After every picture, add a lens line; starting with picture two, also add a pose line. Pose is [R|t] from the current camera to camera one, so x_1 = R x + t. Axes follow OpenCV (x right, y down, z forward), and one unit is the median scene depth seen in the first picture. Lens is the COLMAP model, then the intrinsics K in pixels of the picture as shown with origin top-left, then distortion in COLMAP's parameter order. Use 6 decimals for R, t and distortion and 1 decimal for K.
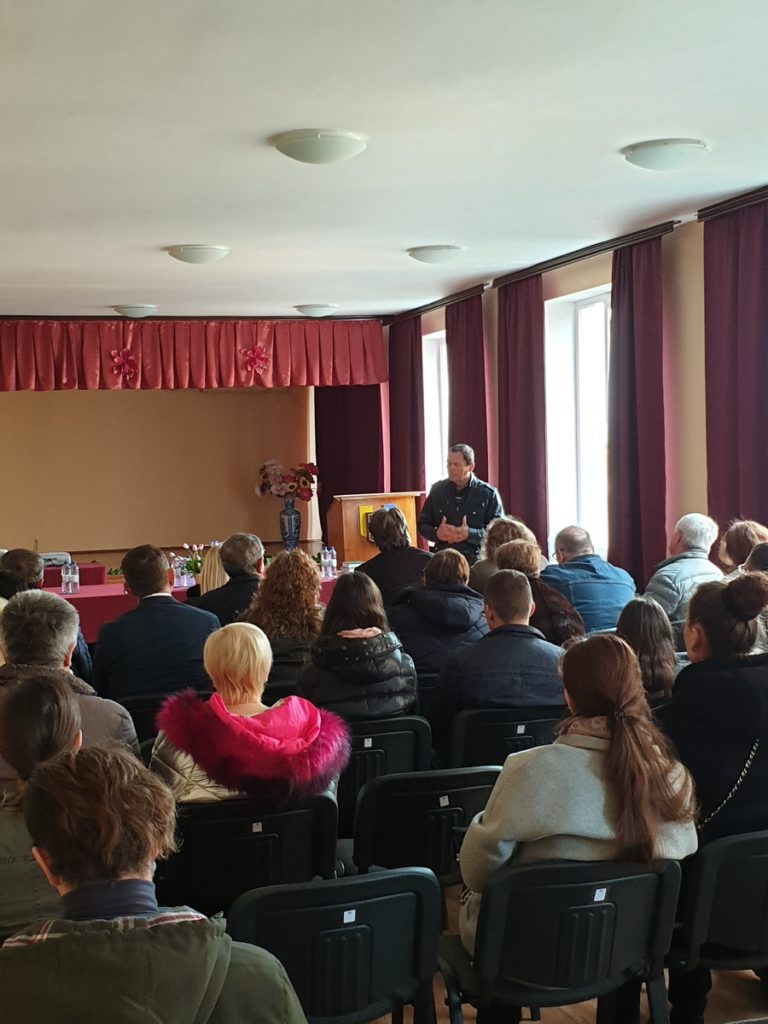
lens RADIAL K [[1384.0, 0, 384.0], [0, 1384.0, 512.0], [0, 0, 1]] dist [0.189626, -0.038382]
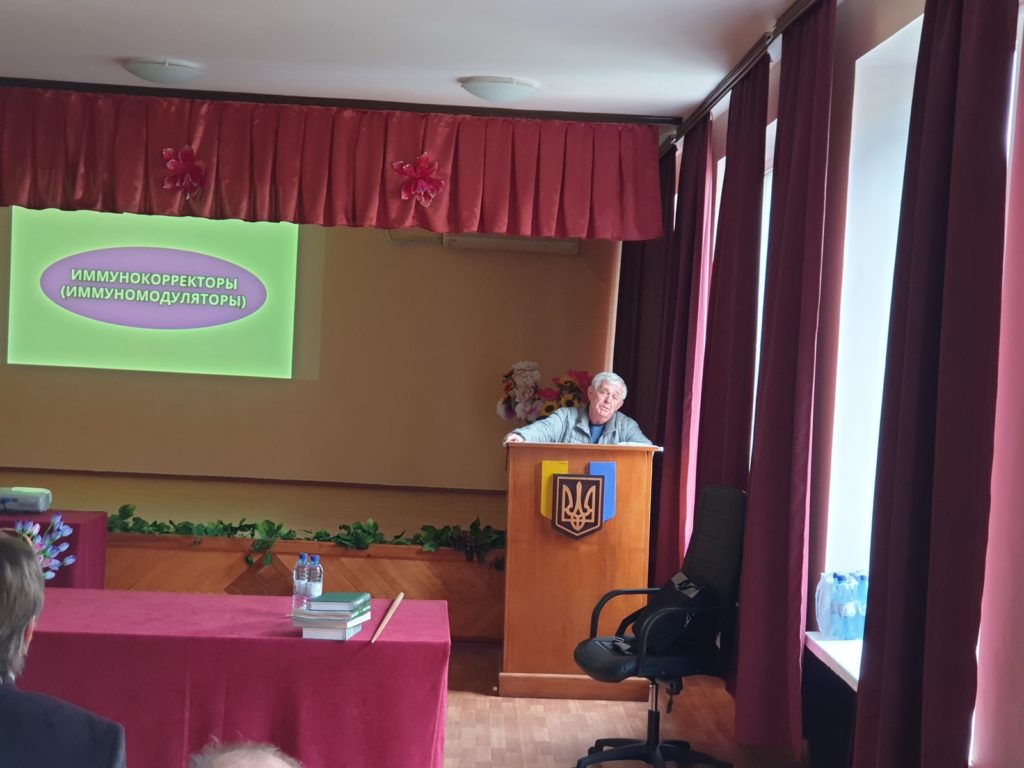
lens RADIAL K [[1612.5, 0, 534.2], [0, 1612.5, 409.9], [0, 0, 1]] dist [0.182913, -0.517417]
pose [[0.963411, 0.092320, -0.251626, 0.131072], [-0.093673, 0.995581, 0.006622, -0.026737], [0.251126, 0.017191, 0.967802, 0.387327]]
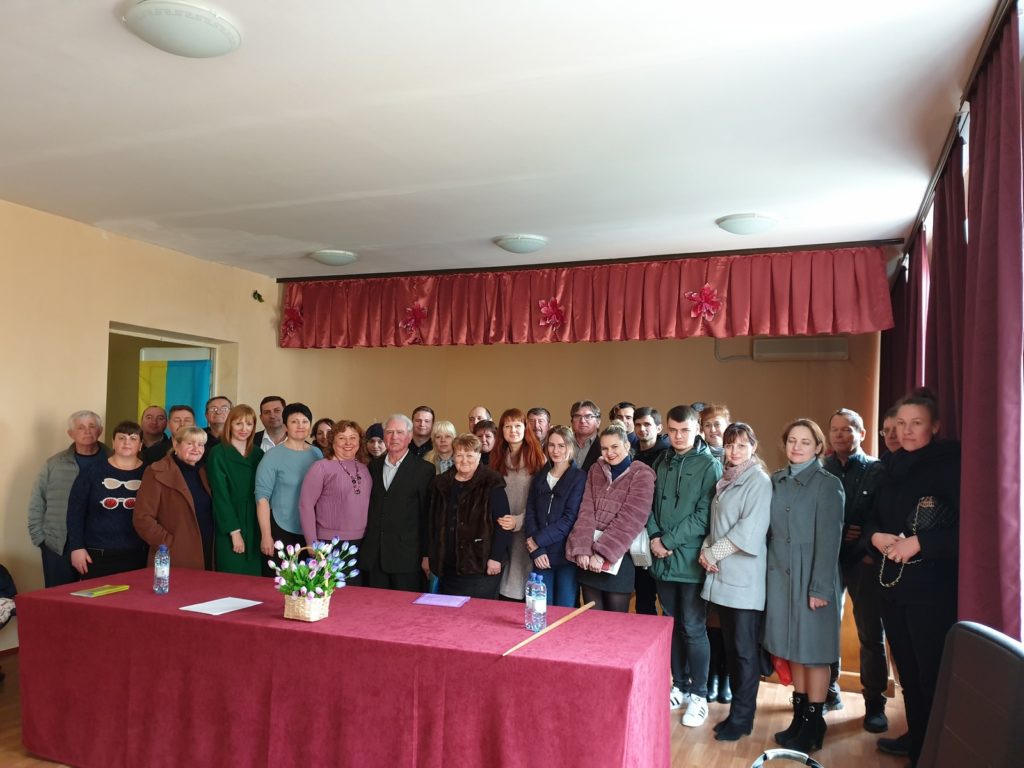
lens RADIAL K [[787.9, 0, 510.7], [0, 787.9, 405.7], [0, 0, 1]] dist [0.116155, -0.248696]
pose [[0.776844, 0.026979, -0.629115, 0.119377], [-0.070258, 0.996557, -0.044020, -0.021879], [0.625762, 0.078397, 0.776064, 0.586395]]
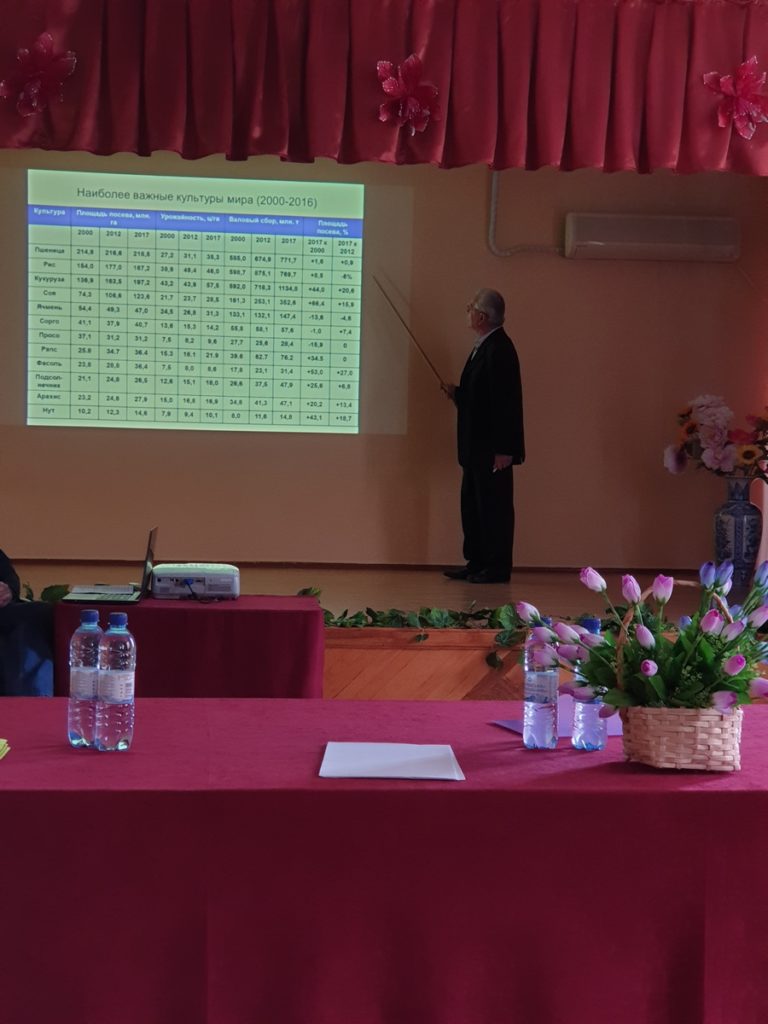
lens RADIAL K [[1612.5, 0, 371.4], [0, 1612.5, 527.7], [0, 0, 1]] dist [0.182913, -0.517417]
pose [[0.975964, 0.060801, -0.209276, -0.092202], [-0.060497, 0.998137, 0.007860, 0.012011], [0.209365, 0.004989, 0.977825, 0.549137]]
